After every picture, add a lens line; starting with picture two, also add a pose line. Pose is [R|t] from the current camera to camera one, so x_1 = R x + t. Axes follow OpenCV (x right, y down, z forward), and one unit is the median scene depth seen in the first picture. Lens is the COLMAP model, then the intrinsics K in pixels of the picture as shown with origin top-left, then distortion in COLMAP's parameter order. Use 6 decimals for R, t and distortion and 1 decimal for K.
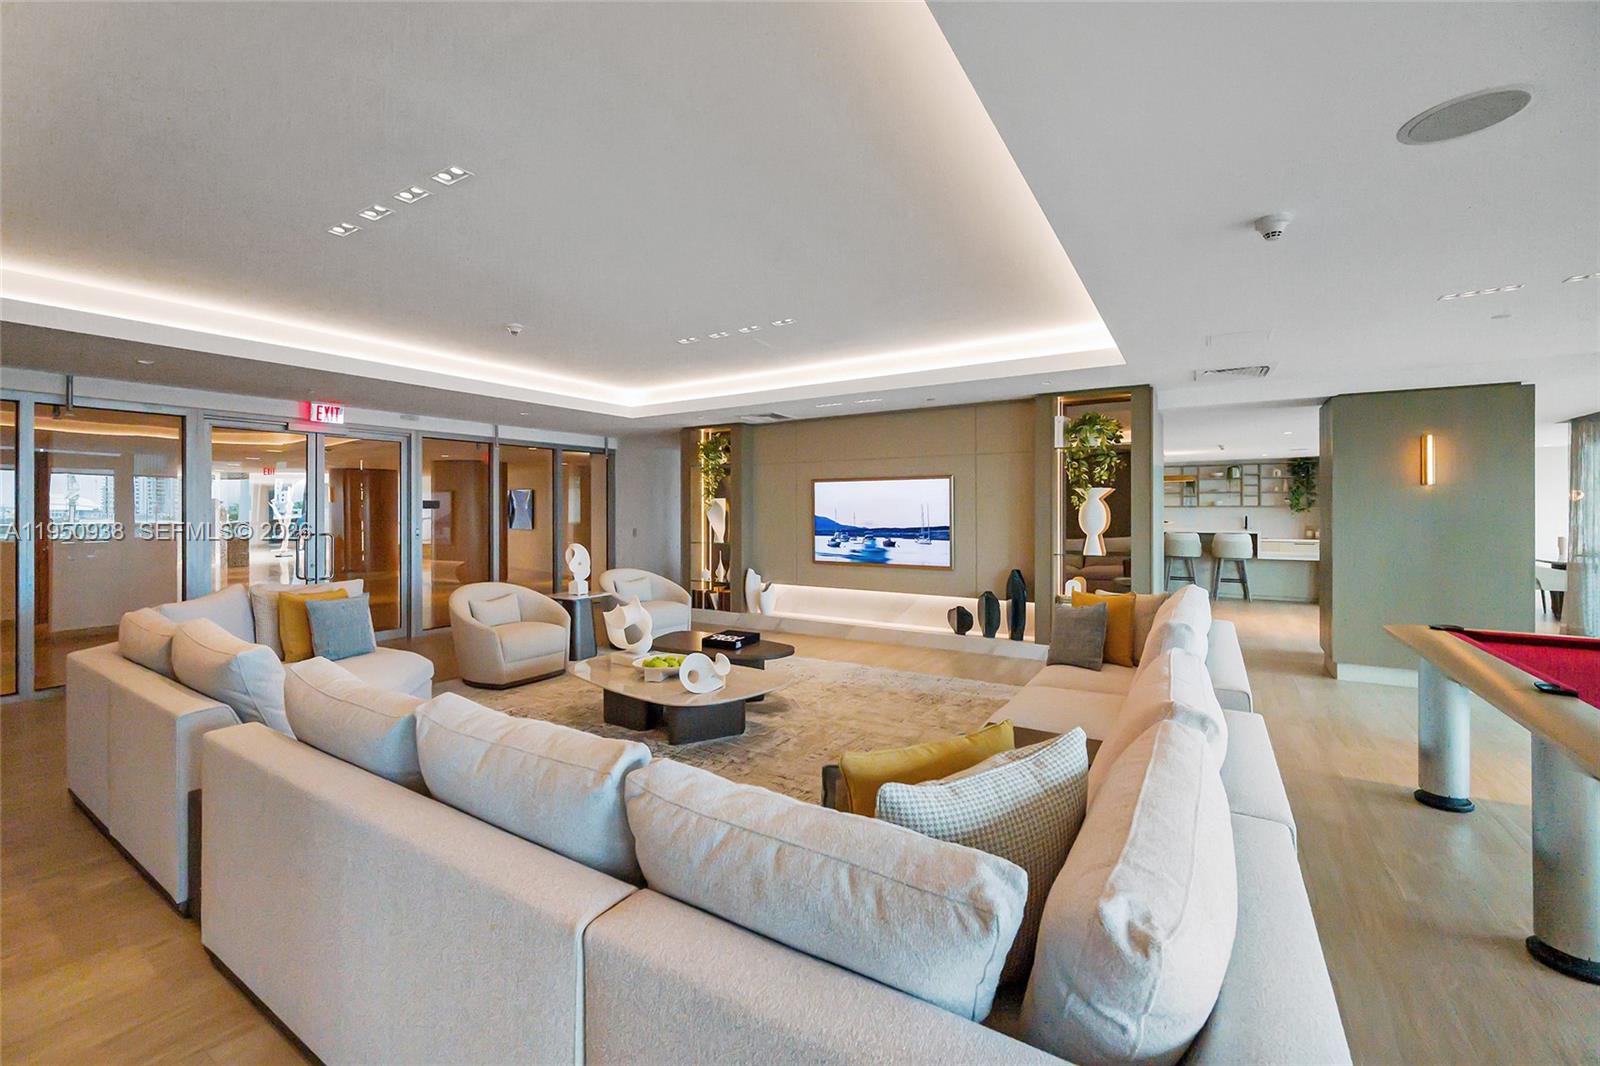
lens RADIAL K [[644.8, 0, 799.9], [0, 644.8, 516.1], [0, 0, 1]] dist [0.001093, -0.000112]
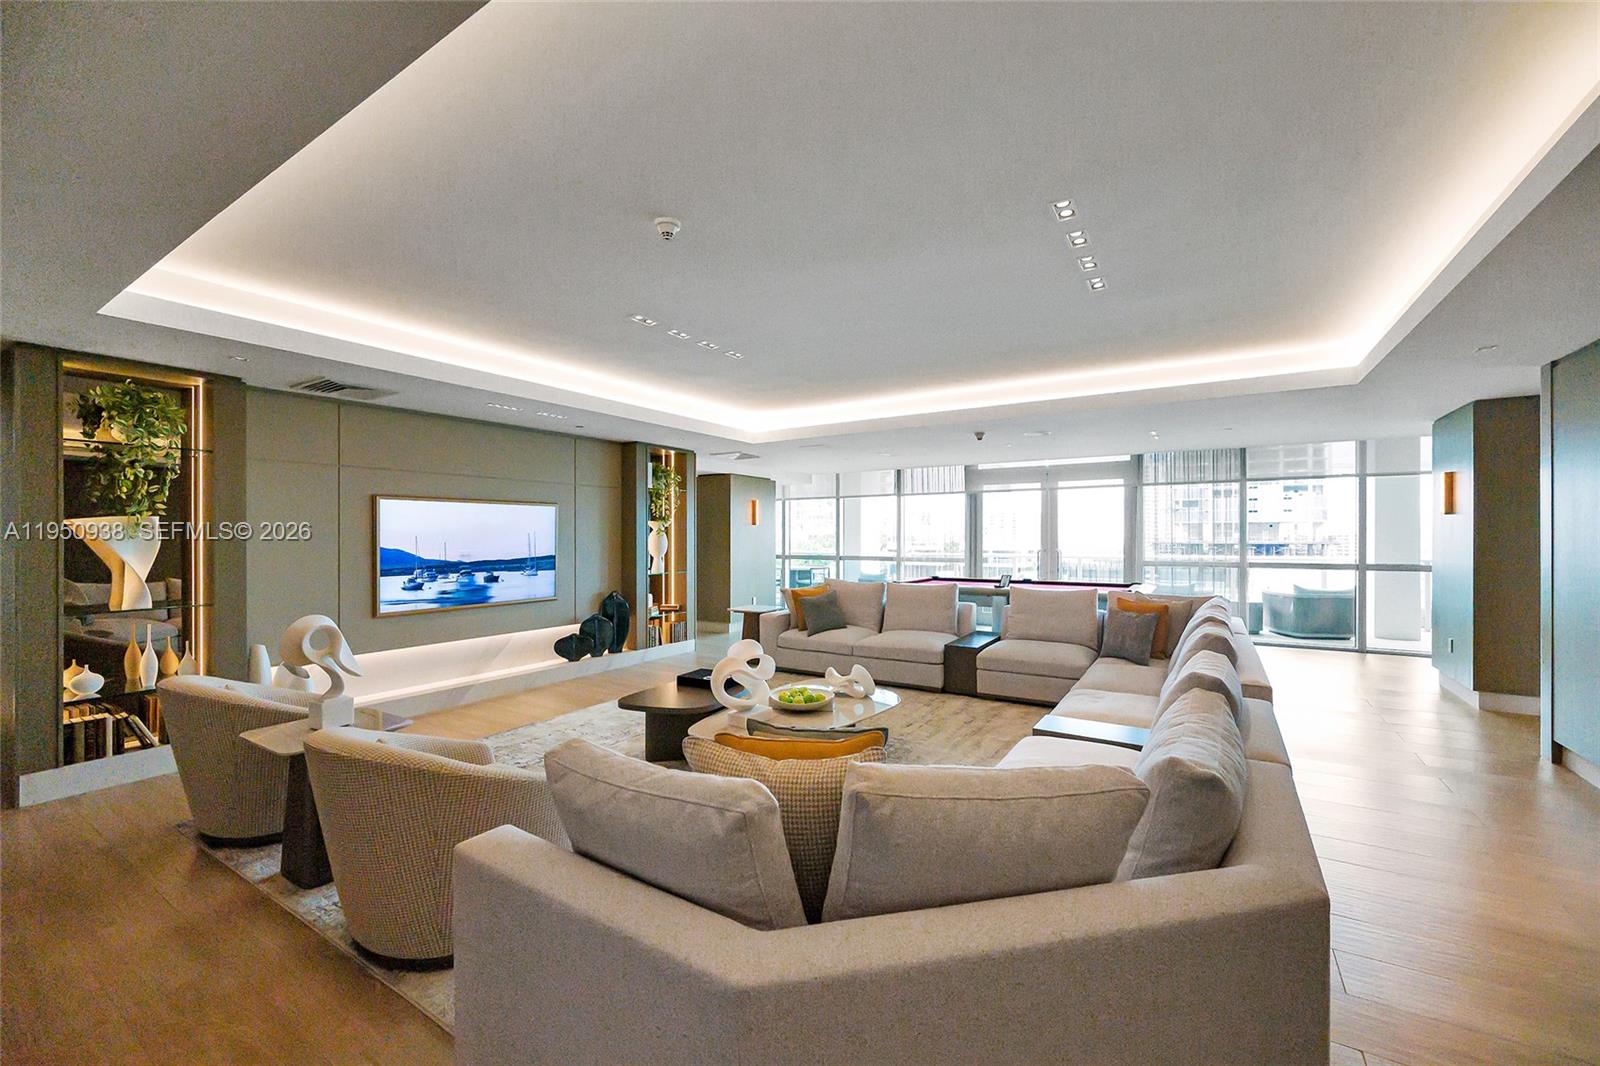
lens RADIAL K [[644.8, 0, 809.0], [0, 644.8, 535.1], [0, 0, 1]] dist [0.001093, -0.000112]
pose [[0.004847, -0.000724, 0.999988, -0.690281], [0.004928, 0.999988, 0.000700, -0.012606], [-0.999976, 0.004924, 0.004850, 0.572543]]
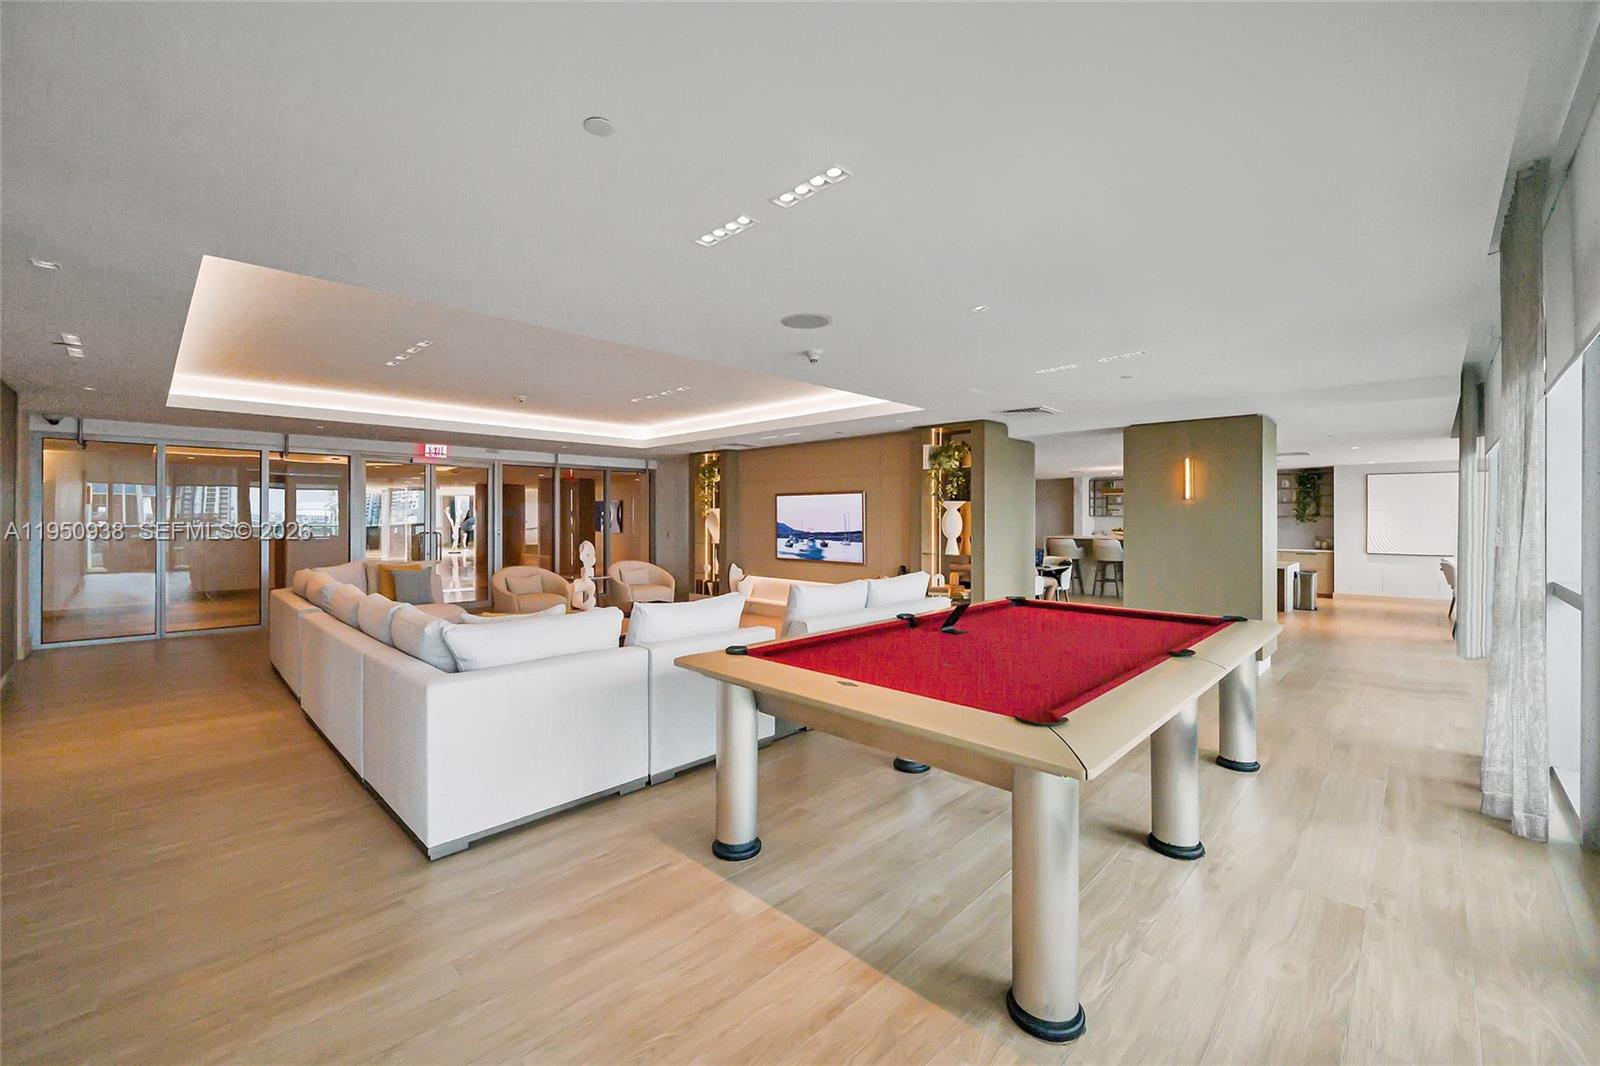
lens RADIAL K [[644.8, 0, 810.9], [0, 644.8, 529.2], [0, 0, 1]] dist [0.001093, -0.000112]
pose [[0.979063, 0.007728, -0.203410, 0.365289], [-0.006239, 0.999949, 0.007964, 0.002430], [0.203461, -0.006529, 0.979061, -0.242603]]
